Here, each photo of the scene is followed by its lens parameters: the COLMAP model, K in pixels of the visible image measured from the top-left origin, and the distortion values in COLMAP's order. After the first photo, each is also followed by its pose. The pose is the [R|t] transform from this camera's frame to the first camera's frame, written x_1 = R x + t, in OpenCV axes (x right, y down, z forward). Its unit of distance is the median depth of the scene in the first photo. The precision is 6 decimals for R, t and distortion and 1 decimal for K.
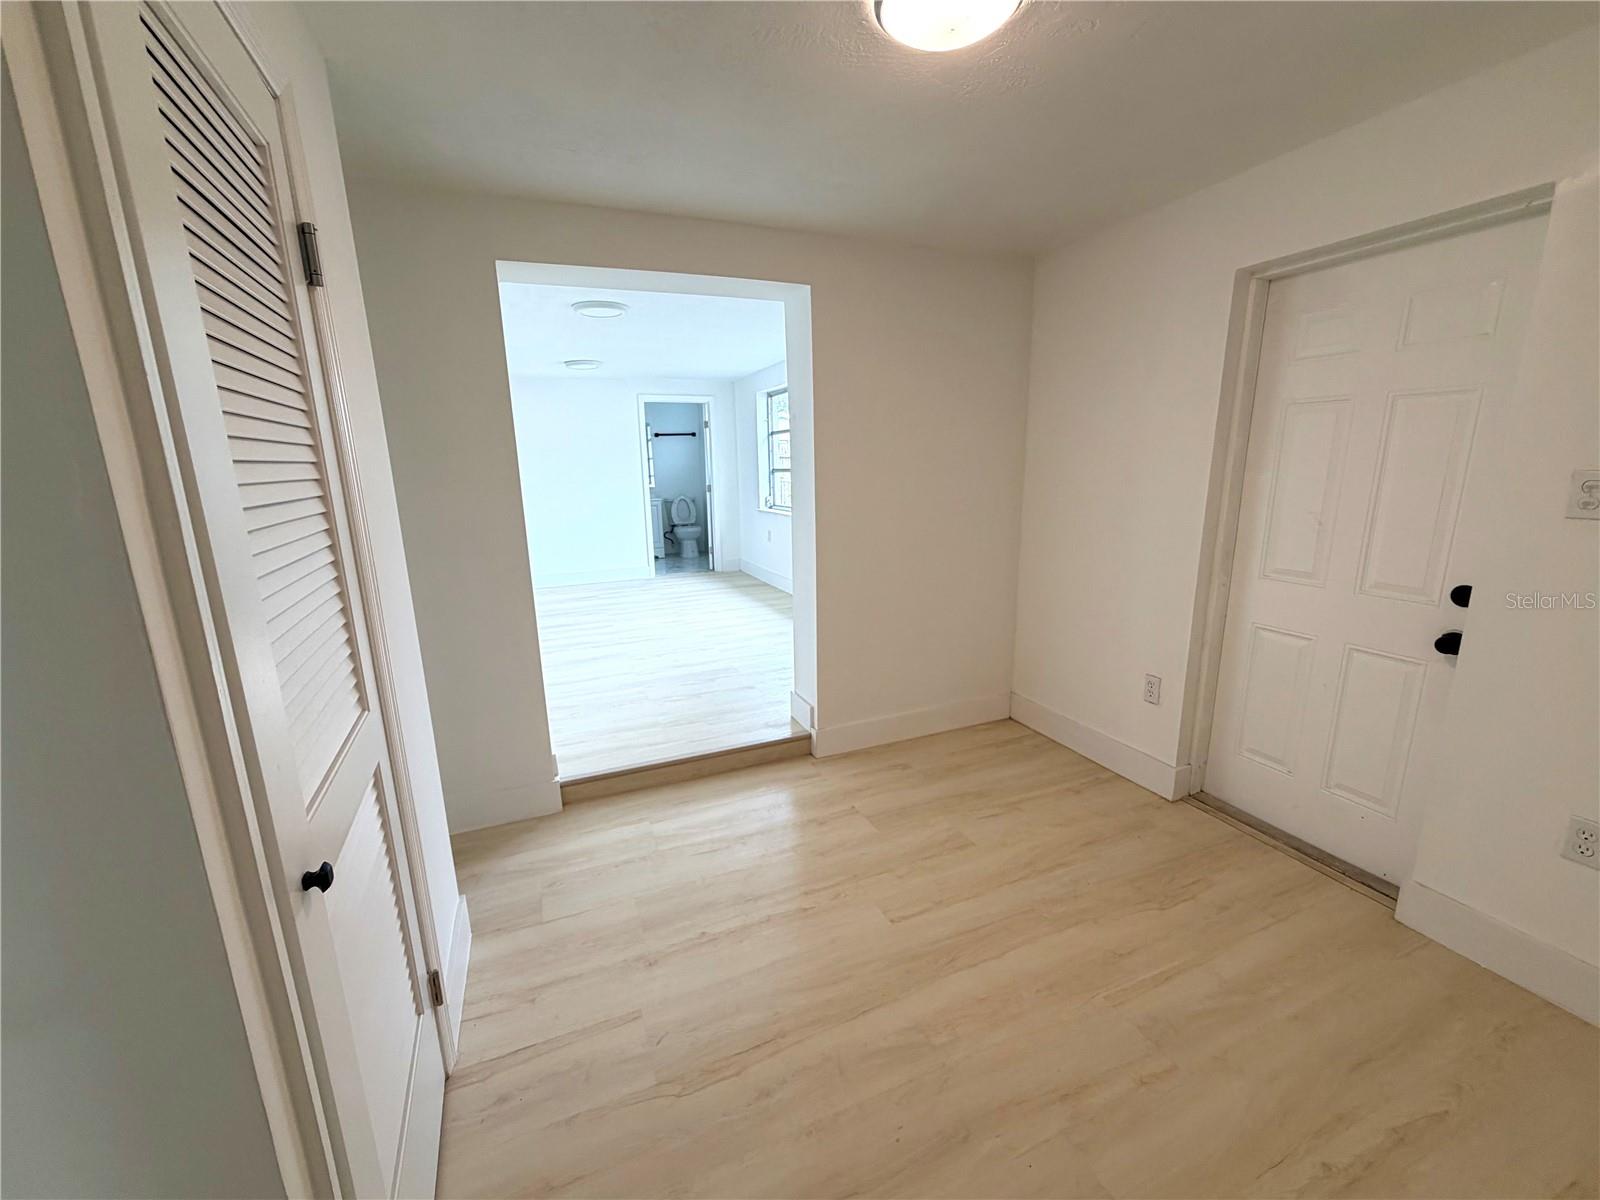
lens RADIAL K [[638.3, 0, 795.4], [0, 638.3, 600.8], [0, 0, 1]] dist [-0.000736, 0.000283]
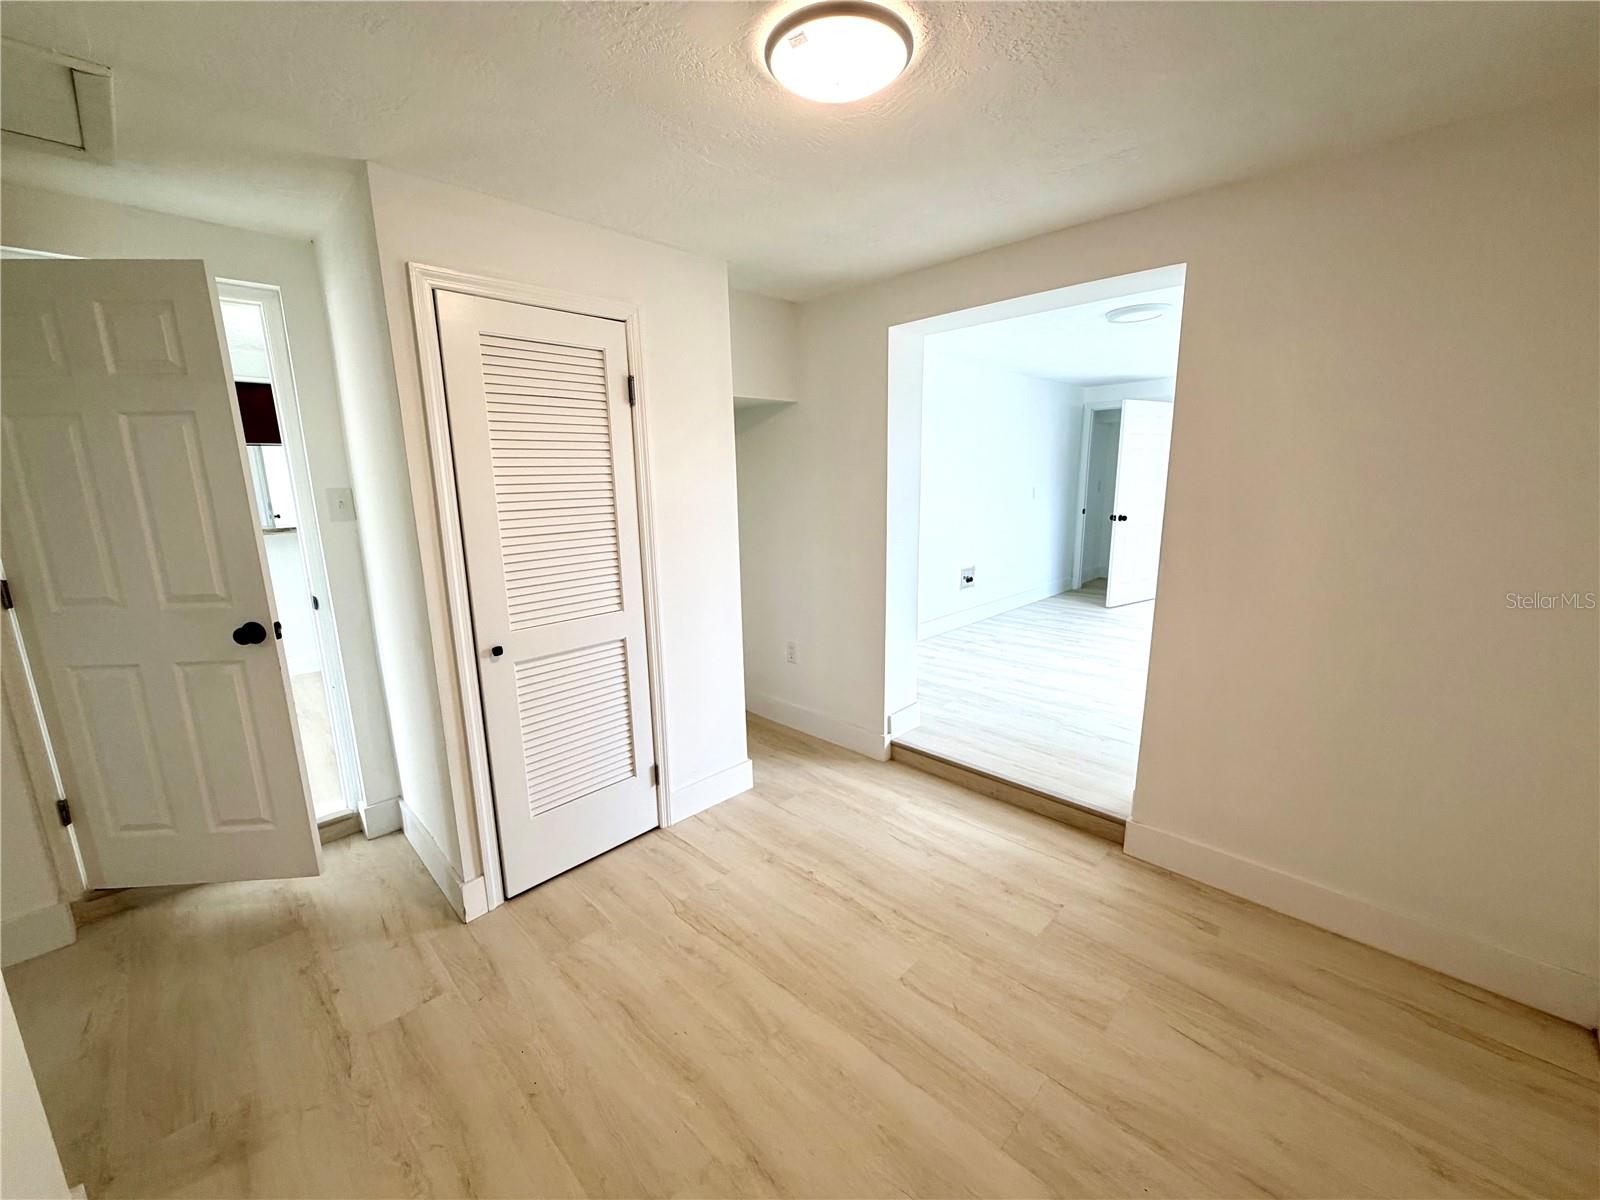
lens RADIAL K [[638.3, 0, 801.0], [0, 638.3, 602.3], [0, 0, 1]] dist [-0.000736, 0.000283]
pose [[0.386776, 0.196901, -0.900908, 0.816988], [-0.187222, 0.973360, 0.132358, -0.139035], [0.902969, 0.117477, 0.413336, 0.394395]]
